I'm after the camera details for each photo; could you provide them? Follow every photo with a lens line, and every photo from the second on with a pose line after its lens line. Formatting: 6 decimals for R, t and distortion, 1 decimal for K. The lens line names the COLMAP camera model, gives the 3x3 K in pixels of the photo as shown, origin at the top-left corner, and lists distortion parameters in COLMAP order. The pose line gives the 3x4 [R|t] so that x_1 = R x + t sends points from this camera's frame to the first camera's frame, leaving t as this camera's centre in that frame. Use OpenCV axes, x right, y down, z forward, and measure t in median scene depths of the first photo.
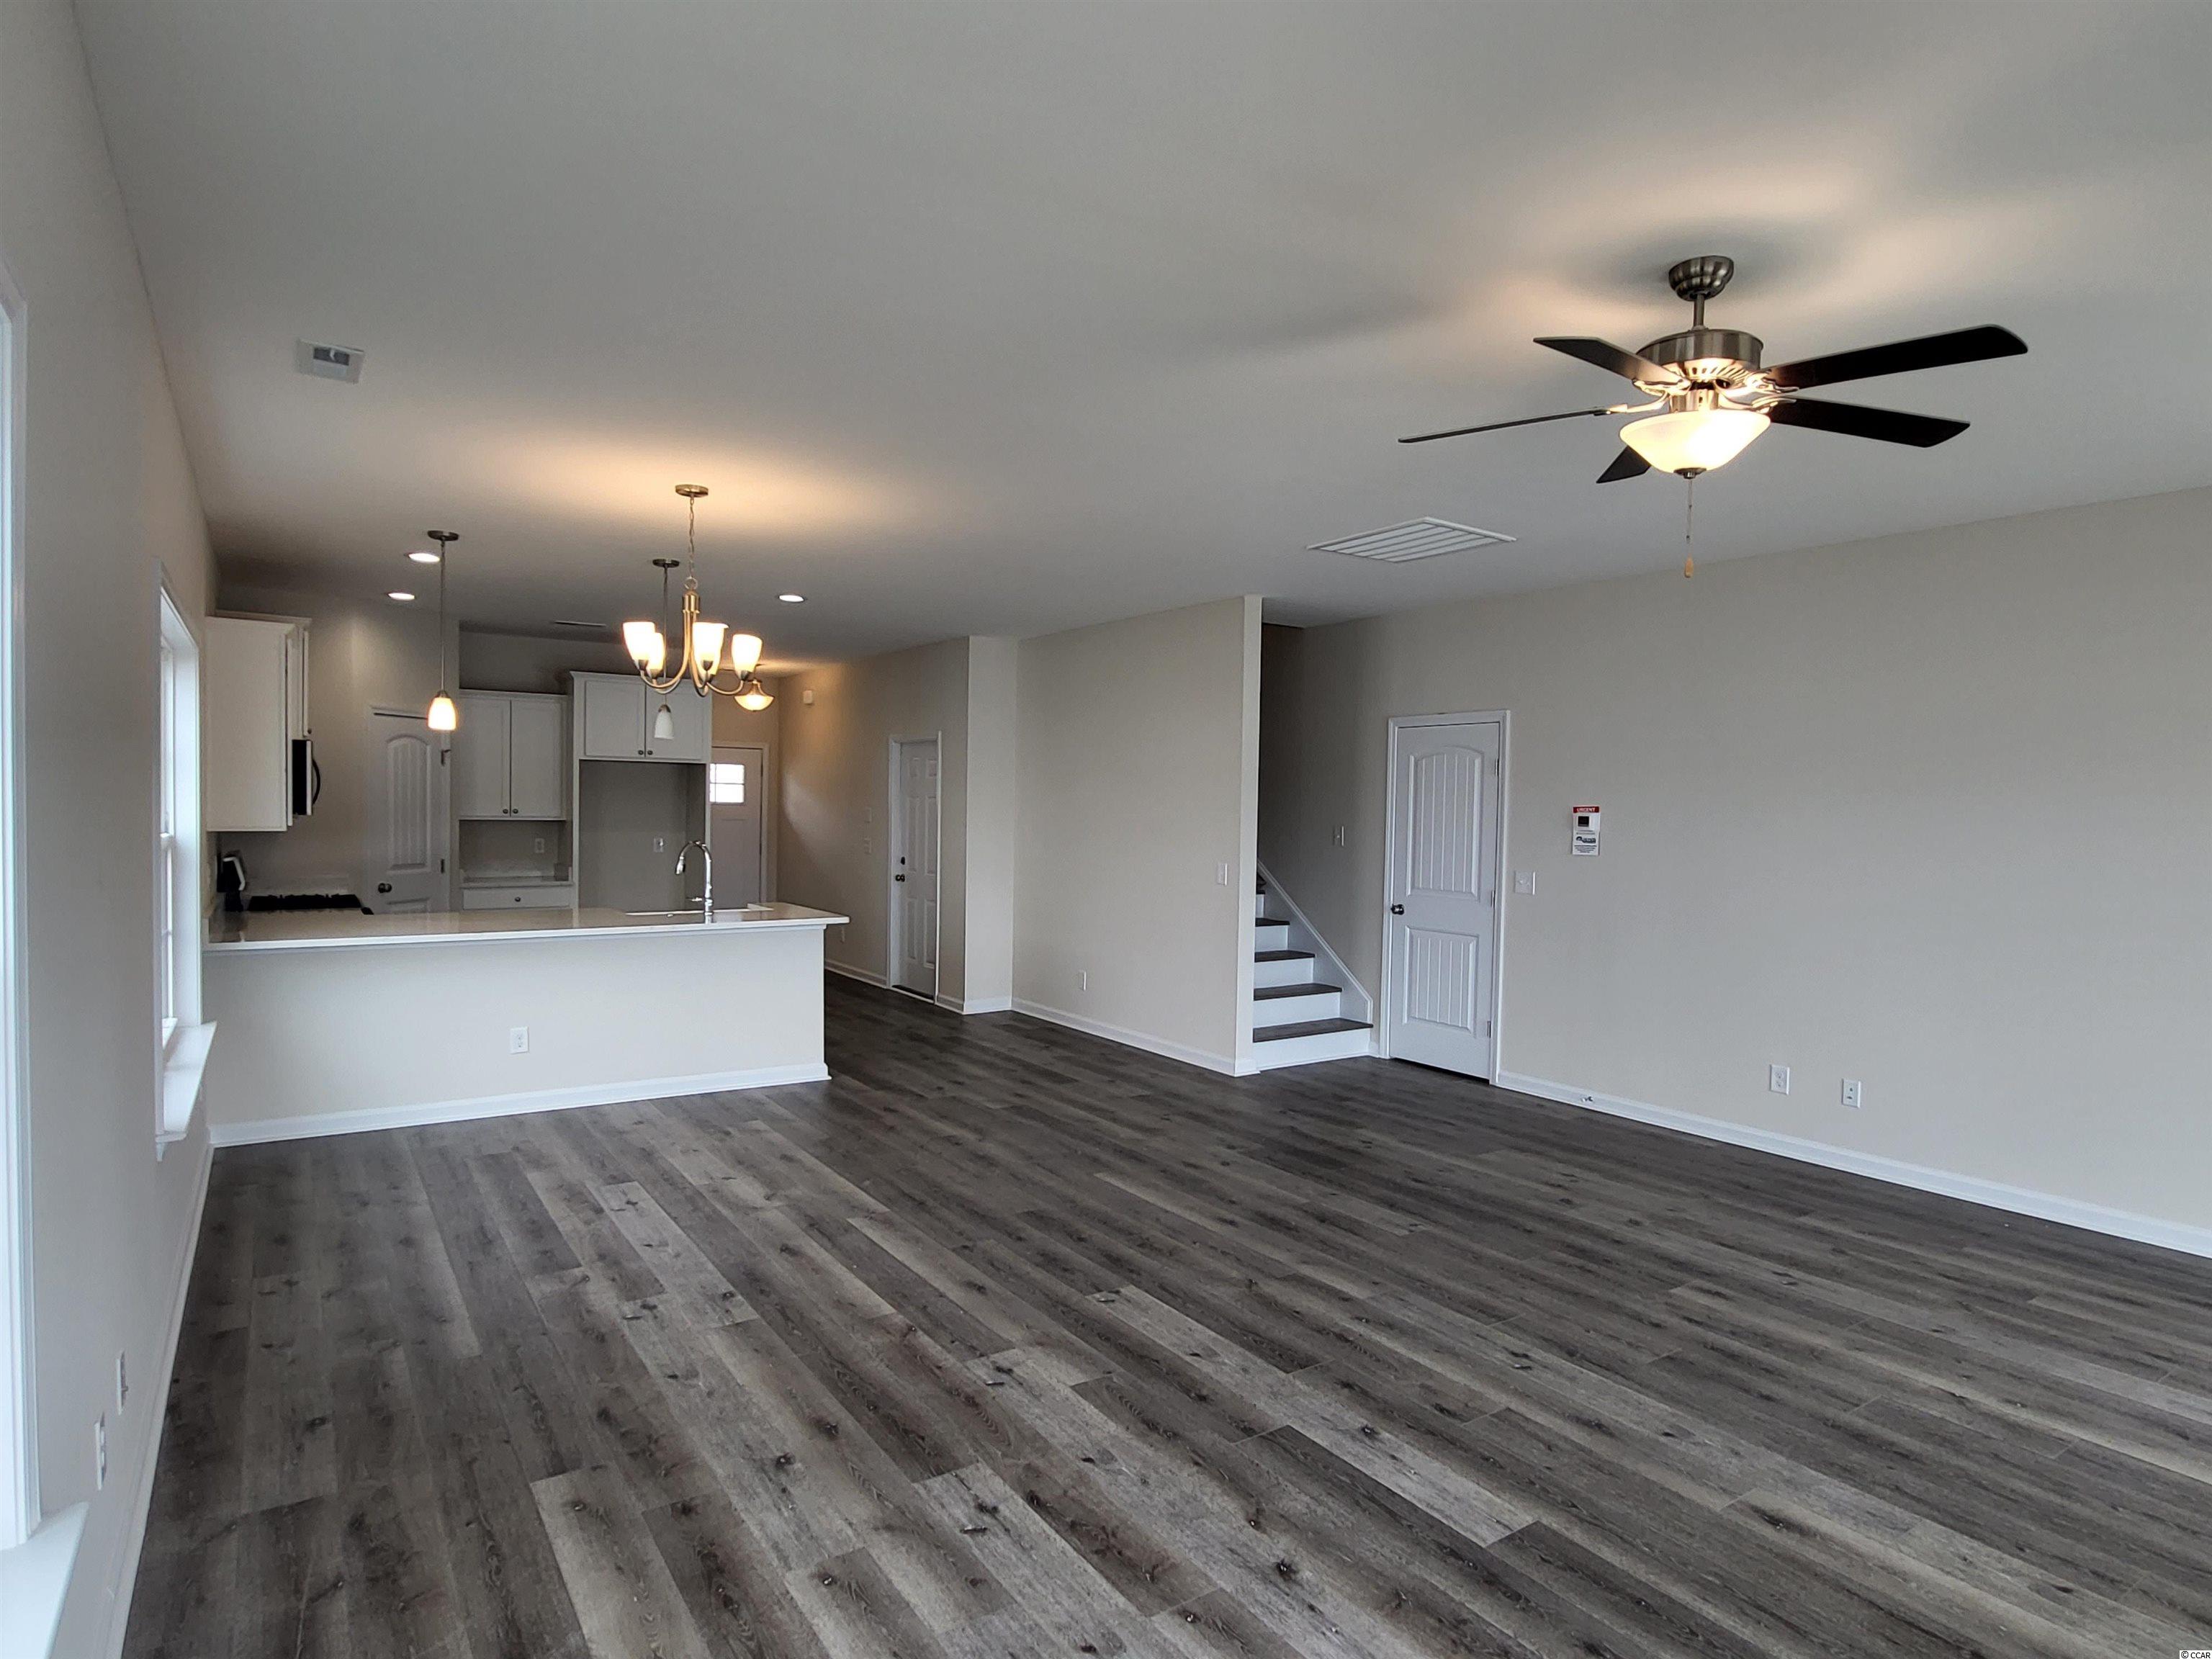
lens RADIAL K [[1222.8, 0, 1091.4], [0, 1222.8, 838.7], [0, 0, 1]] dist [-0.009925, -0.002170]
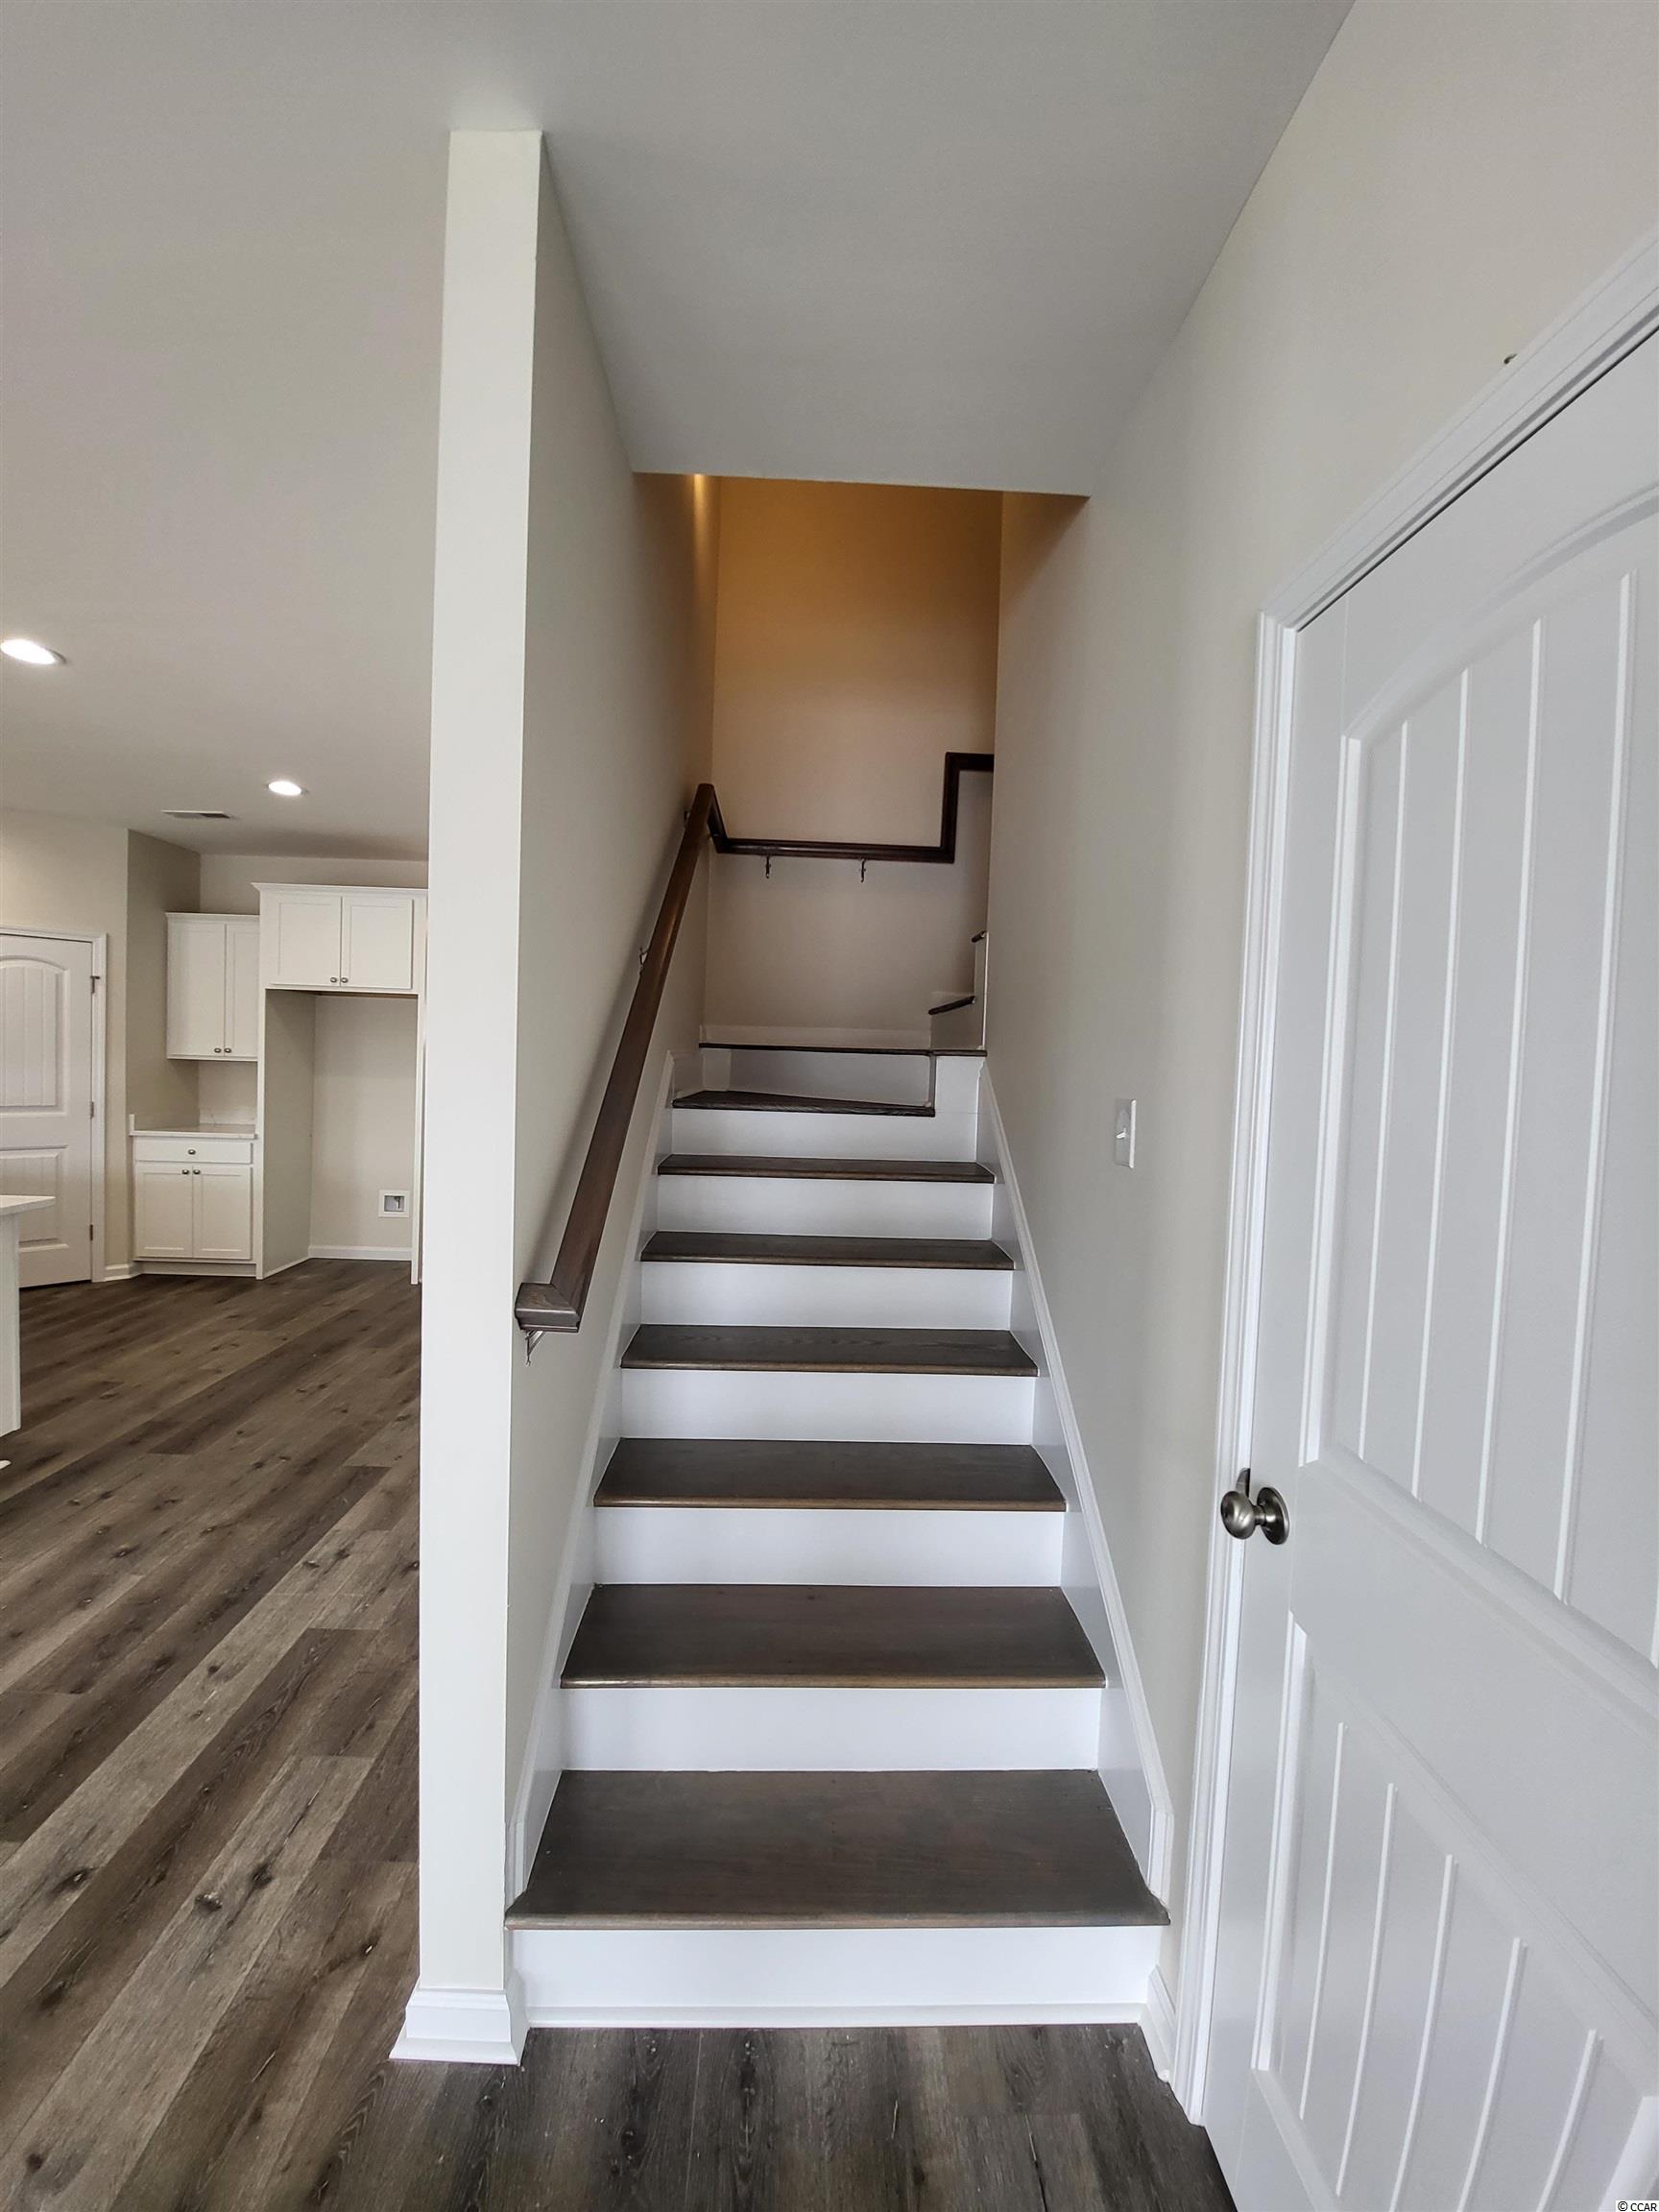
lens RADIAL K [[870.2, 0, 815.0], [0, 870.2, 1094.7], [0, 0, 1]] dist [-0.002548, -0.004467]
pose [[0.847751, 0.029861, -0.529554, 0.297060], [-0.031430, 0.999488, 0.006044, -0.010905], [0.529463, 0.011520, 0.848255, 0.947407]]
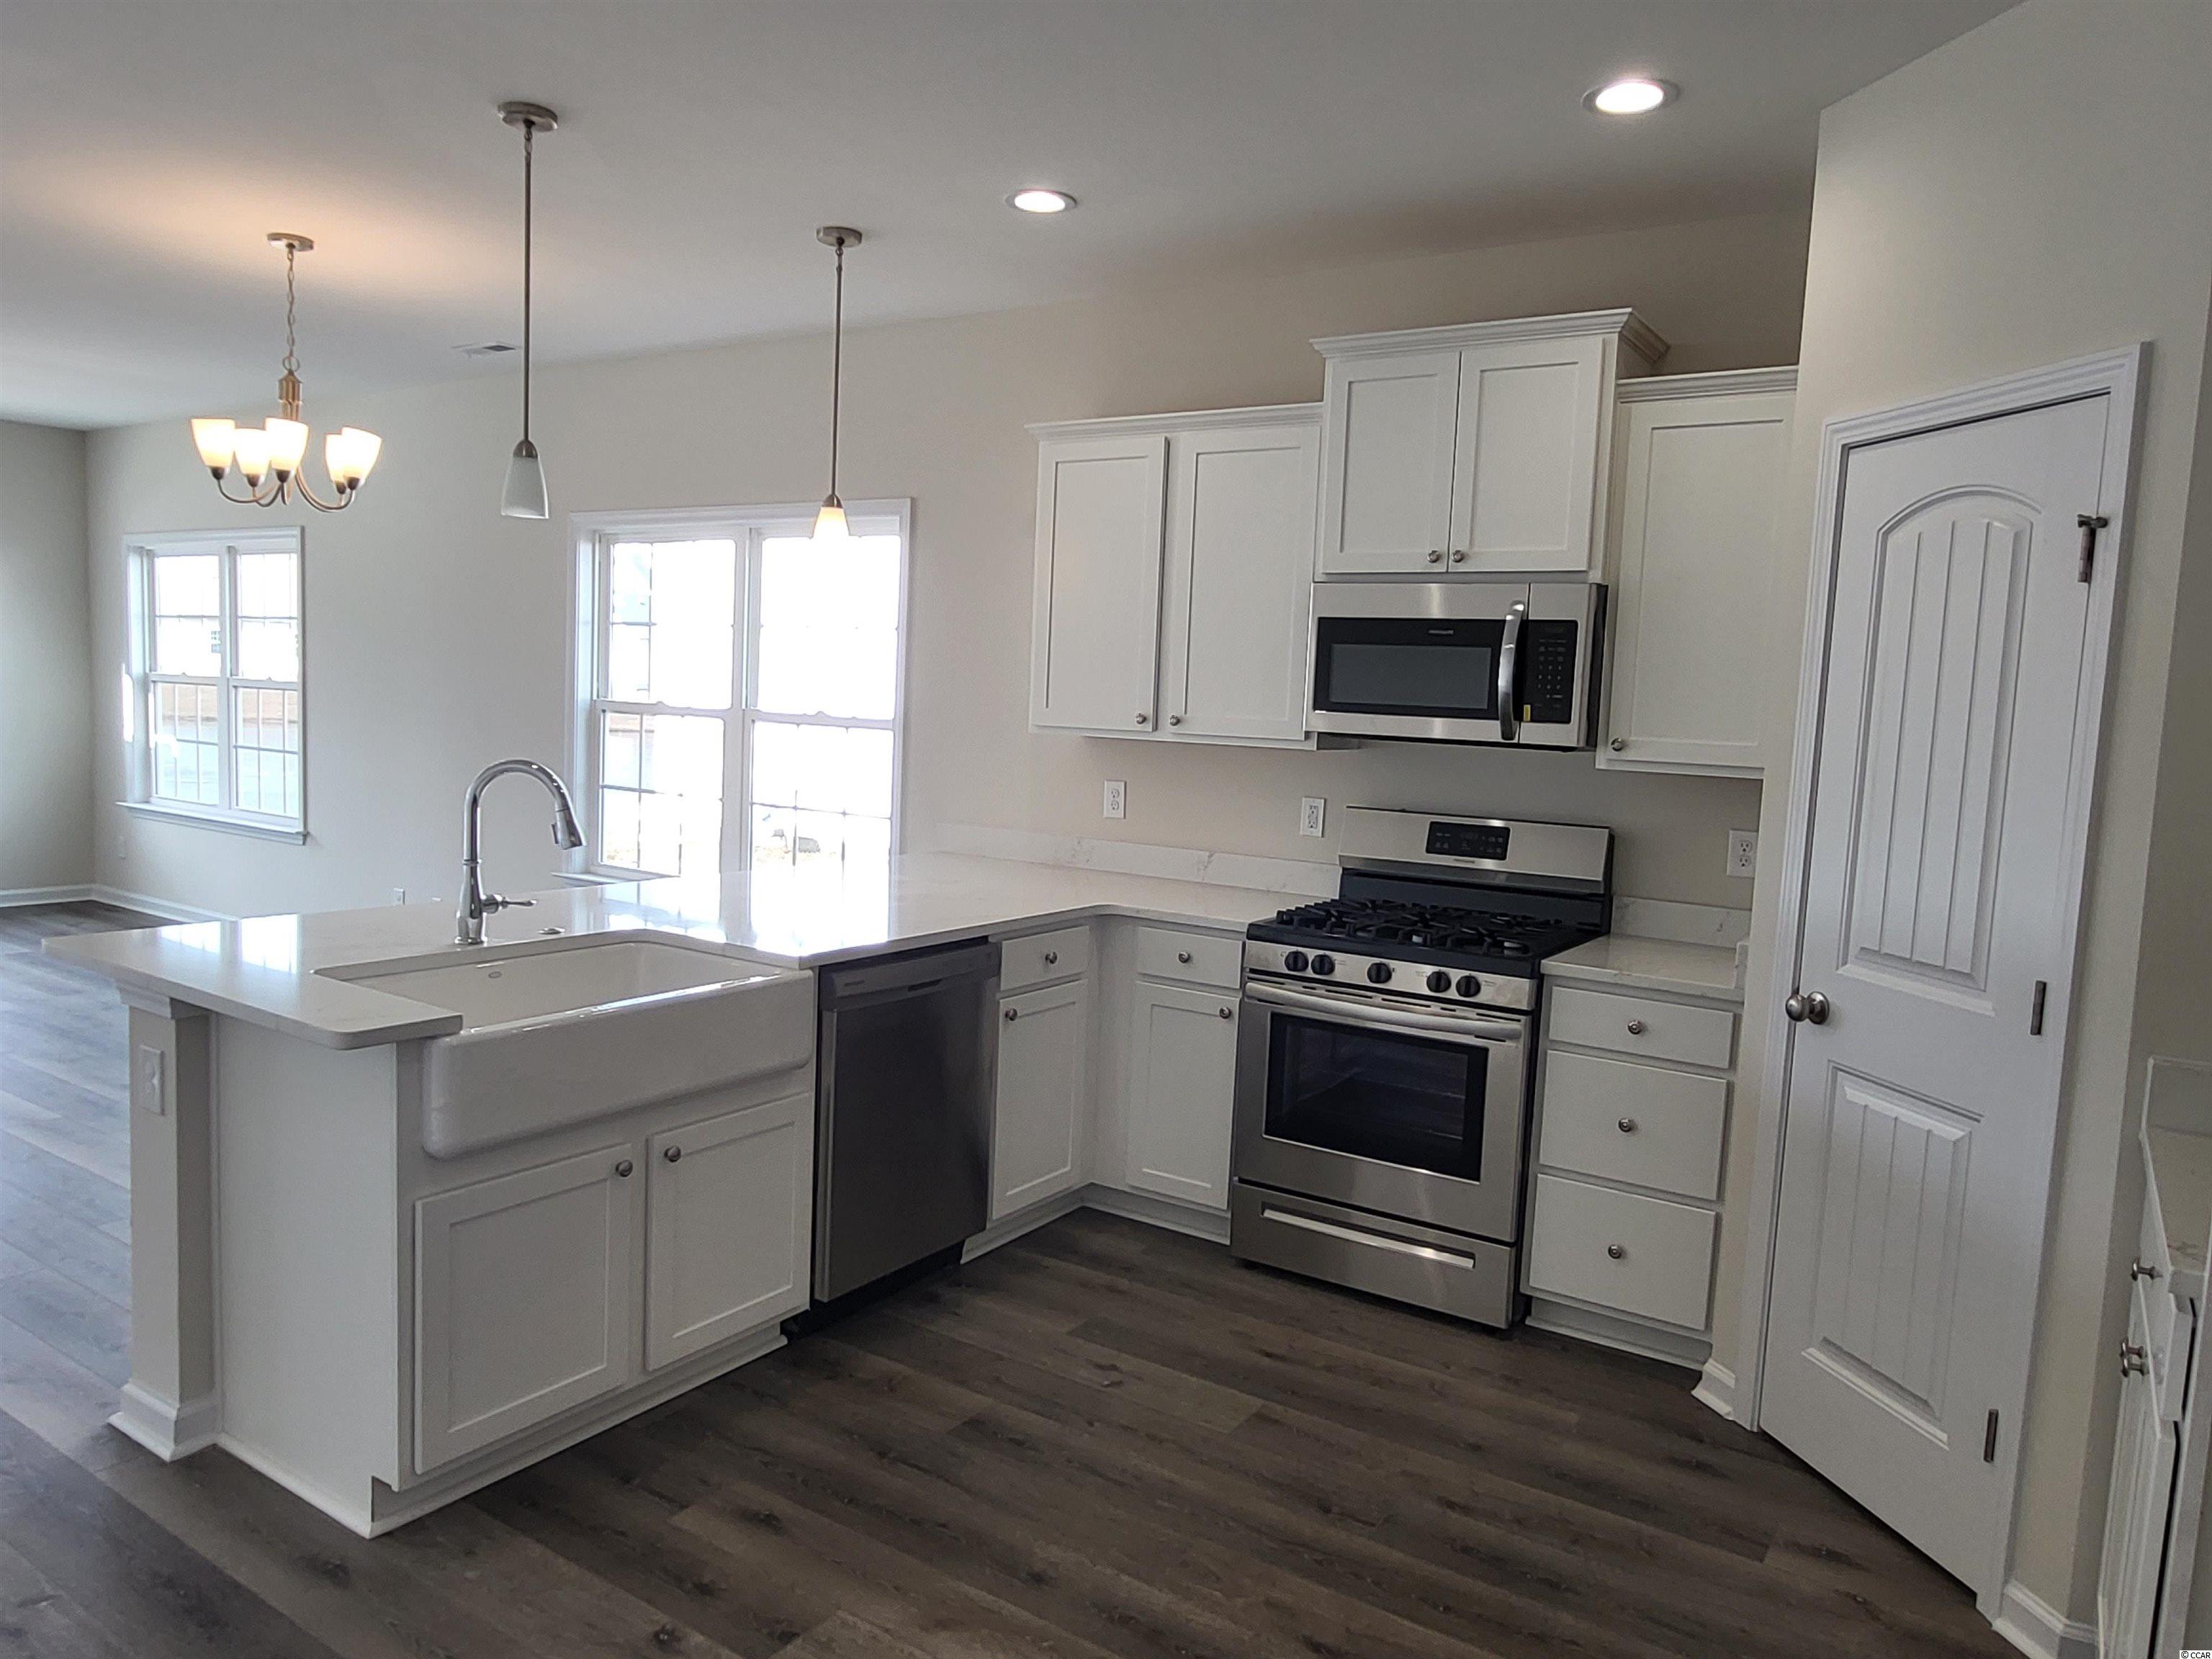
lens RADIAL K [[1494.7, 0, 1091.9], [0, 1494.7, 838.4], [0, 0, 1]] dist [-0.023858, 0.018428]
pose [[-0.919305, -0.022205, -0.392919, -0.310682], [-0.072951, 0.990719, 0.114694, -0.039544], [0.386725, 0.134103, -0.912393, 1.509408]]
